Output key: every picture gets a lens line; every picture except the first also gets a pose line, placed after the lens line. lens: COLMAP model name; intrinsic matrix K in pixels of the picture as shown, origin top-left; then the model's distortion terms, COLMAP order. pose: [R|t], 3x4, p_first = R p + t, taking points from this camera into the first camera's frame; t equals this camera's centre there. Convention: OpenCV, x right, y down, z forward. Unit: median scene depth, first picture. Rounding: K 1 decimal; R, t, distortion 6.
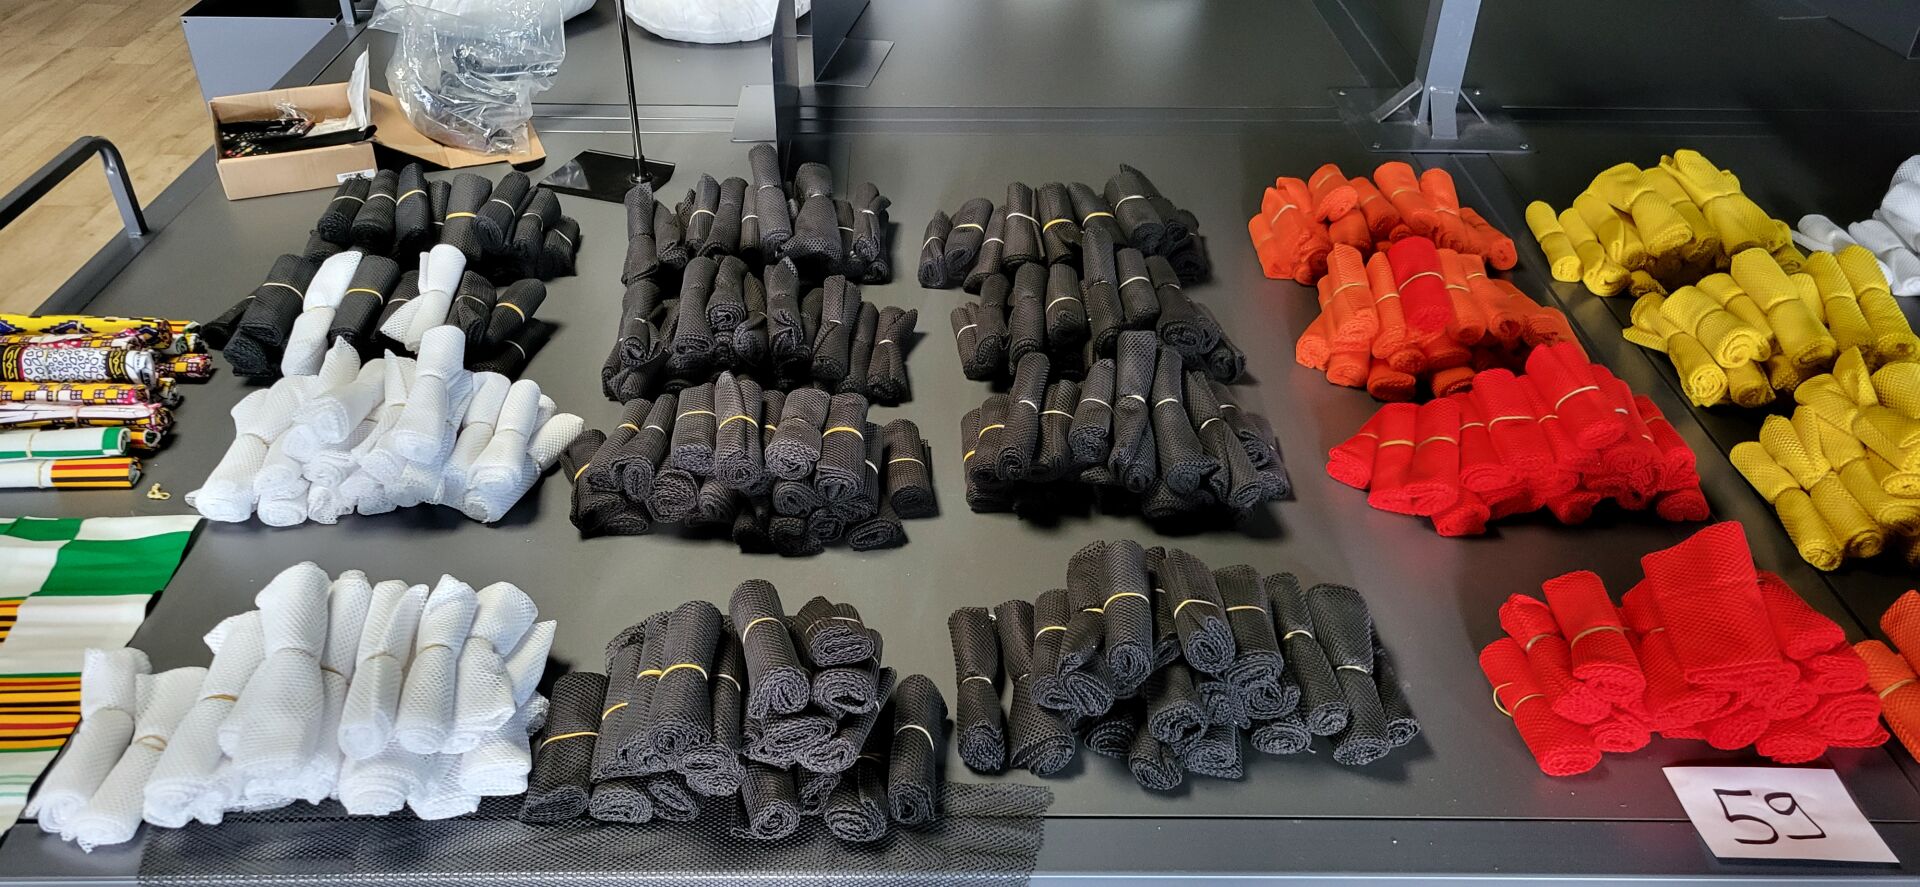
lens RADIAL K [[1448.2, 0, 960.0], [0, 1448.2, 443.5], [0, 0, 1]] dist [0.040099, -0.003912]
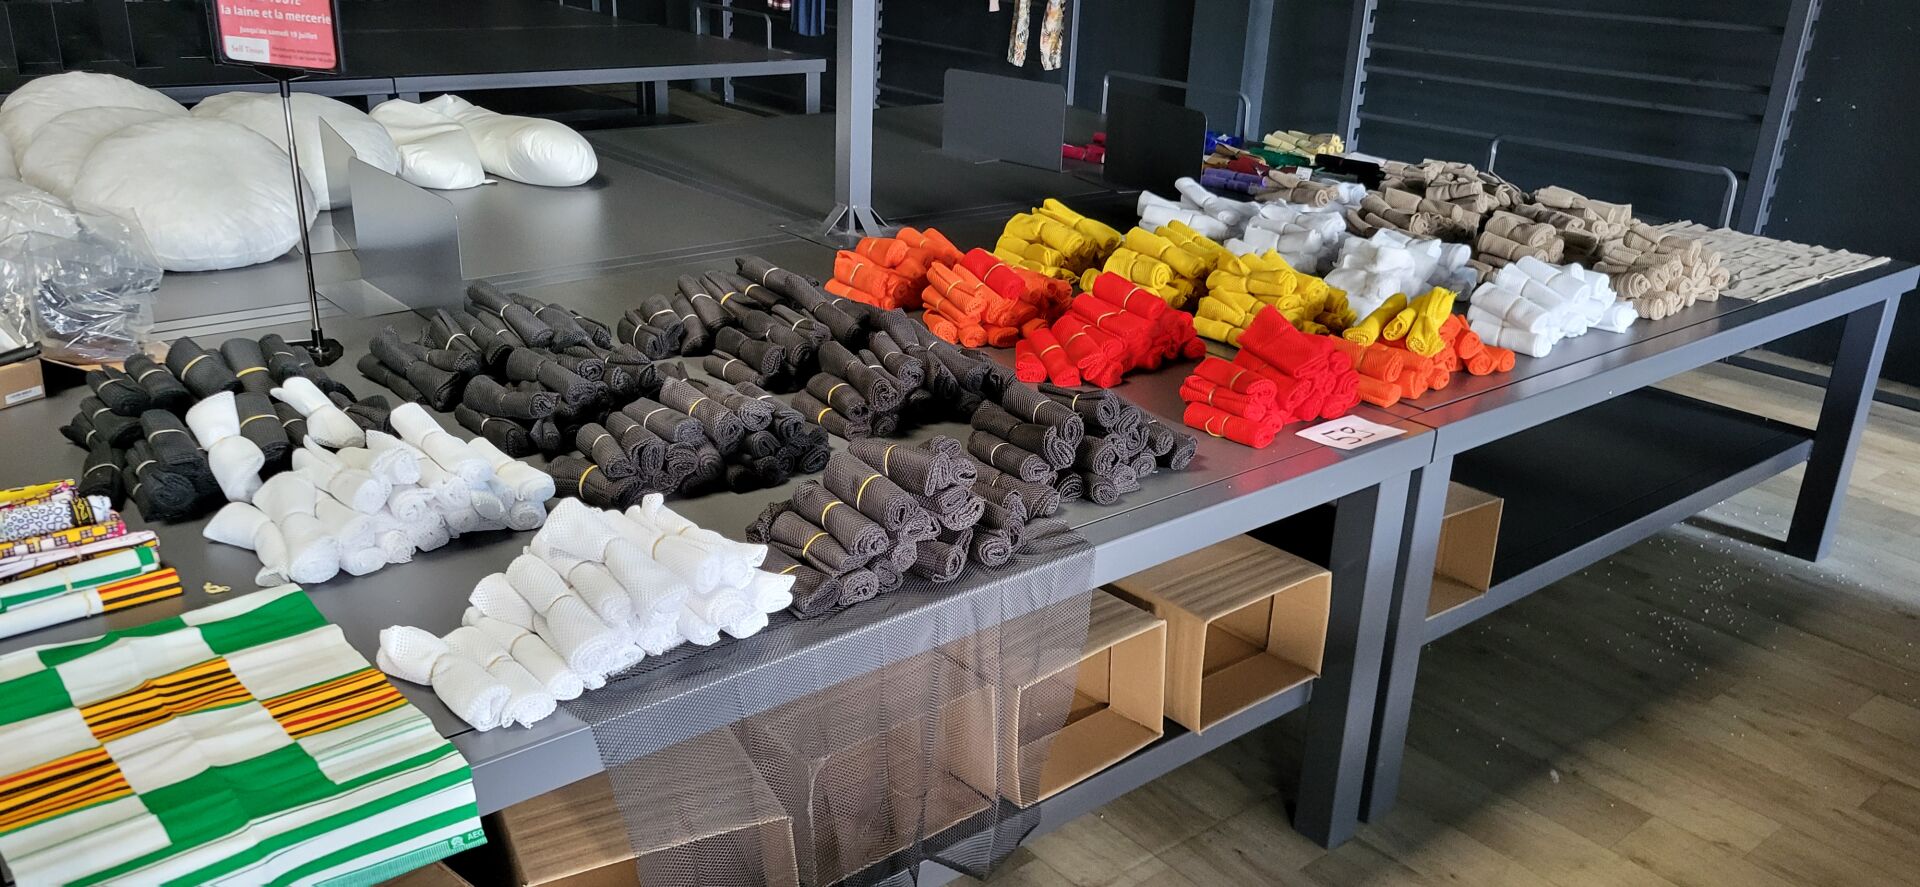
lens RADIAL K [[1448.2, 0, 960.0], [0, 1448.2, 443.5], [0, 0, 1]] dist [0.040099, -0.003912]
pose [[0.776897, -0.214216, 0.592066, -0.735053], [0.332898, 0.937911, -0.097475, 0.218872], [-0.534425, 0.272826, 0.799973, -0.170837]]
